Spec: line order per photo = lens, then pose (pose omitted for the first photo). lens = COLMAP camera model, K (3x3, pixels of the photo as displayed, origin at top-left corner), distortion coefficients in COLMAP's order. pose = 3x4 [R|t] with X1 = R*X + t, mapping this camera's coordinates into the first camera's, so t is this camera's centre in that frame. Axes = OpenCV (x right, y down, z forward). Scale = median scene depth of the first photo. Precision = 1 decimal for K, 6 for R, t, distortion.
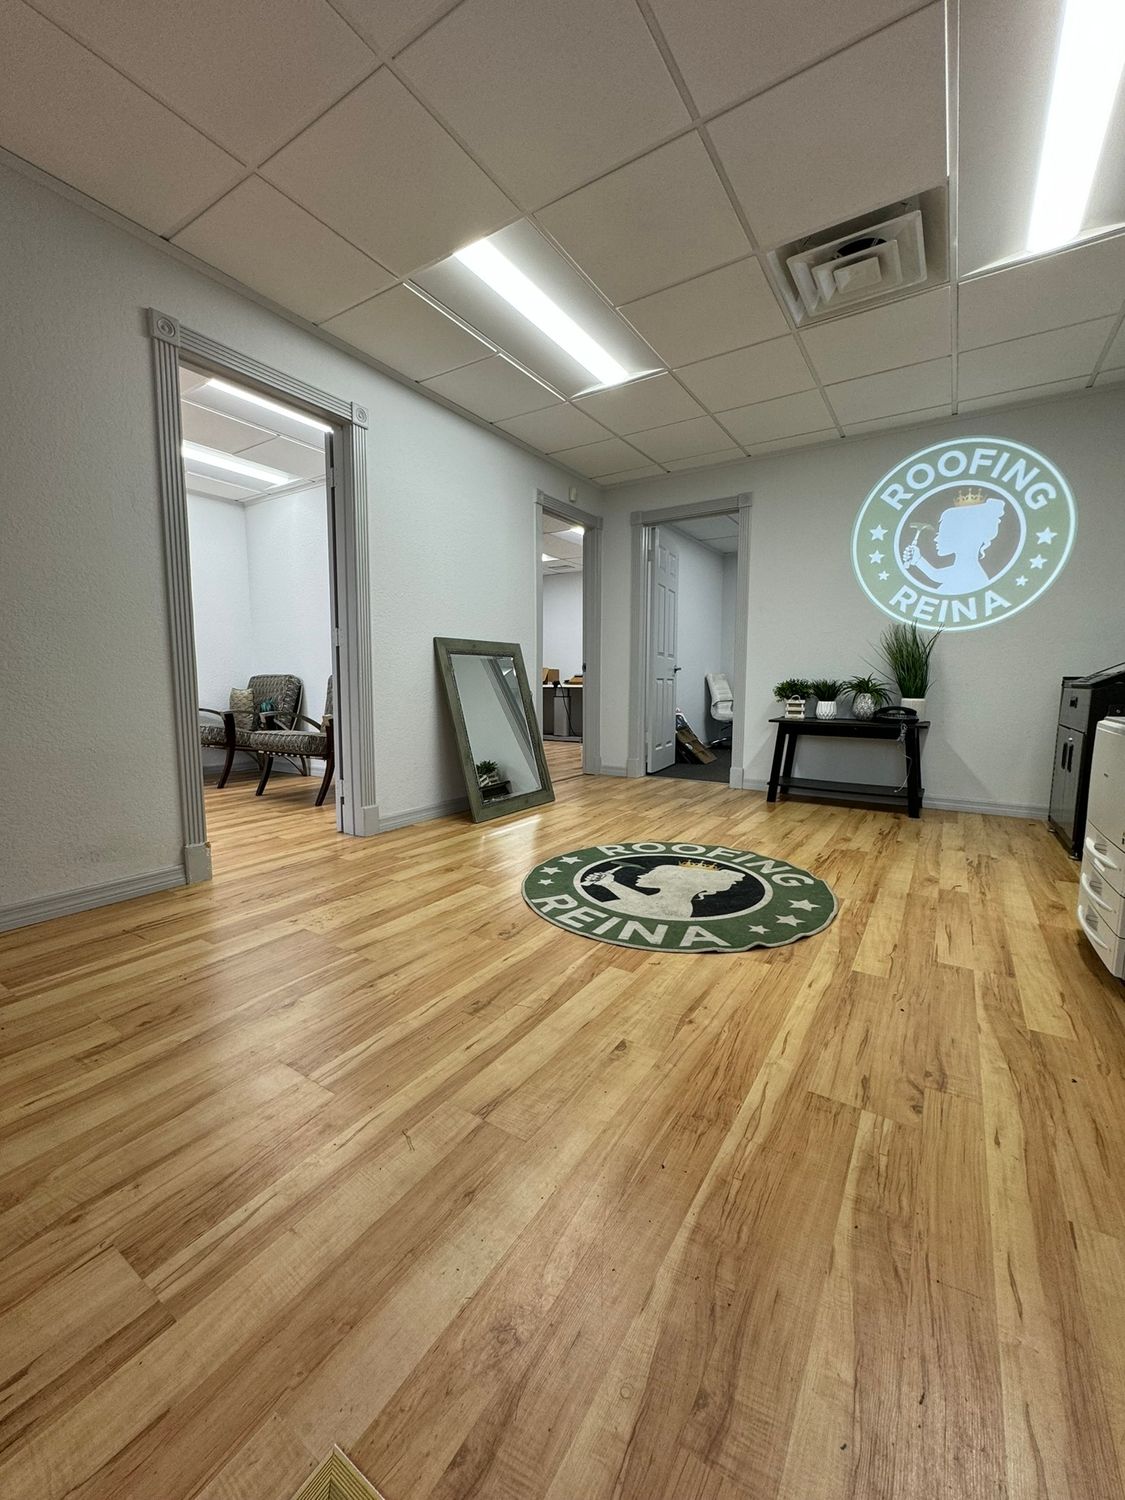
lens RADIAL K [[601.9, 0, 560.3], [0, 601.9, 744.3], [0, 0, 1]] dist [0.001066, -0.000017]
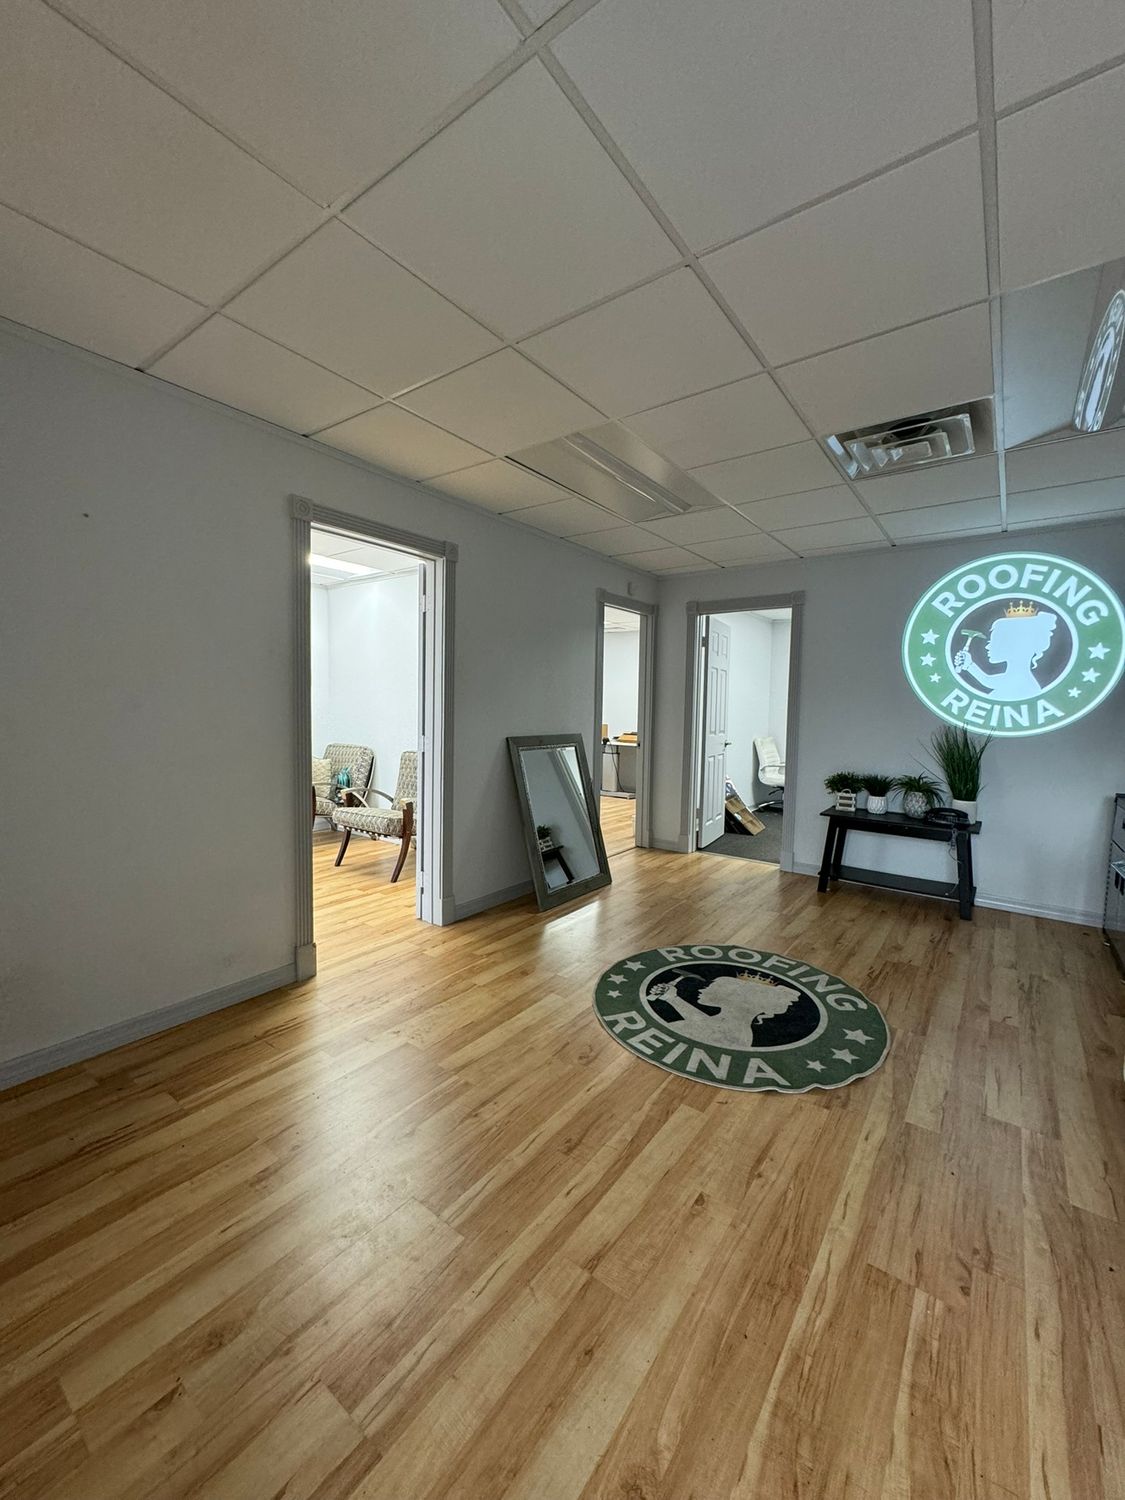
lens RADIAL K [[601.9, 0, 559.9], [0, 601.9, 745.4], [0, 0, 1]] dist [0.001066, -0.000017]
pose [[0.997733, 0.020744, -0.064027, -0.079729], [-0.023059, 0.999099, -0.035630, -0.232096], [0.063230, 0.037026, 0.997312, -0.146025]]
